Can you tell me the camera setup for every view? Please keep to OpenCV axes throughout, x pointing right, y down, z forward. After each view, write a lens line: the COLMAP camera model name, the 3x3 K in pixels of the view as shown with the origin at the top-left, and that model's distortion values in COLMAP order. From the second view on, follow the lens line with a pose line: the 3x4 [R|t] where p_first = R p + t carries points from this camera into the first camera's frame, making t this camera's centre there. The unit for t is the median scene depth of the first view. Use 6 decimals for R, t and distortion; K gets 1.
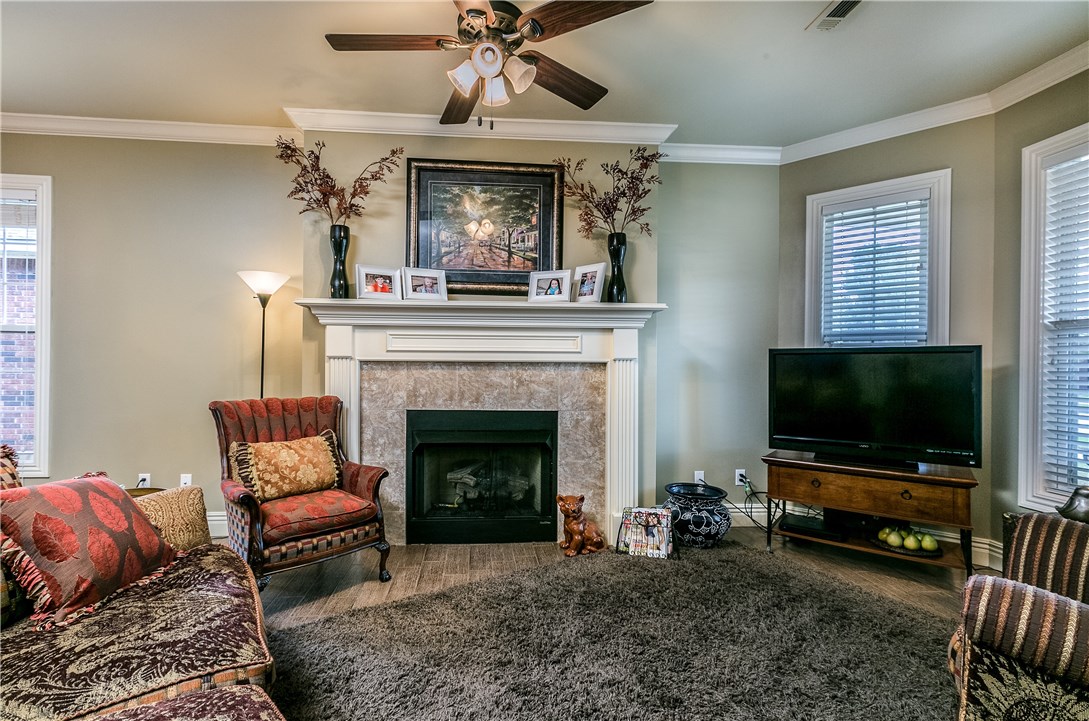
lens RADIAL K [[503.0, 0, 541.8], [0, 503.0, 365.7], [0, 0, 1]] dist [-0.002029, 0.000093]
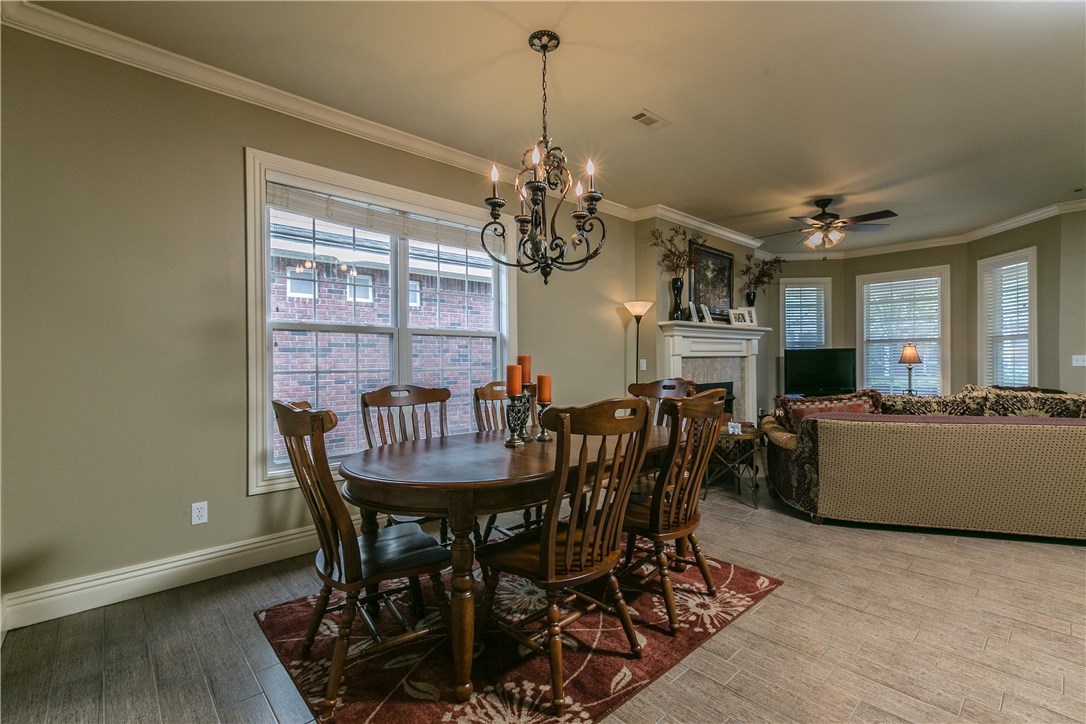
lens RADIAL K [[477.9, 0, 543.0], [0, 477.9, 362.0], [0, 0, 1]] dist [0.002029, -0.000064]
pose [[0.798594, -0.016054, 0.601655, -1.699439], [0.013815, 0.999870, 0.008343, -0.010630], [-0.601711, 0.001649, 0.798712, -0.033981]]
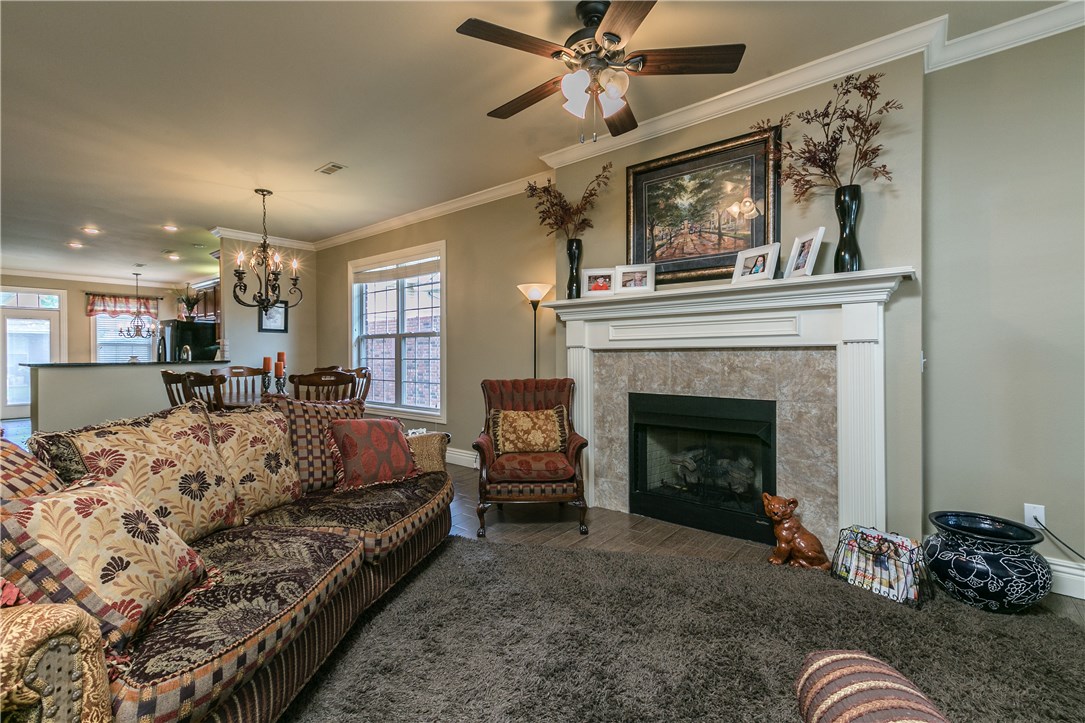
lens RADIAL K [[494.7, 0, 537.3], [0, 494.7, 353.0], [0, 0, 1]] dist [0.012823, 0.000224]
pose [[0.712281, -0.013815, -0.701759, 0.362090], [0.013464, 0.999891, -0.006018, 0.004237], [0.701766, -0.005162, 0.712389, 0.074092]]
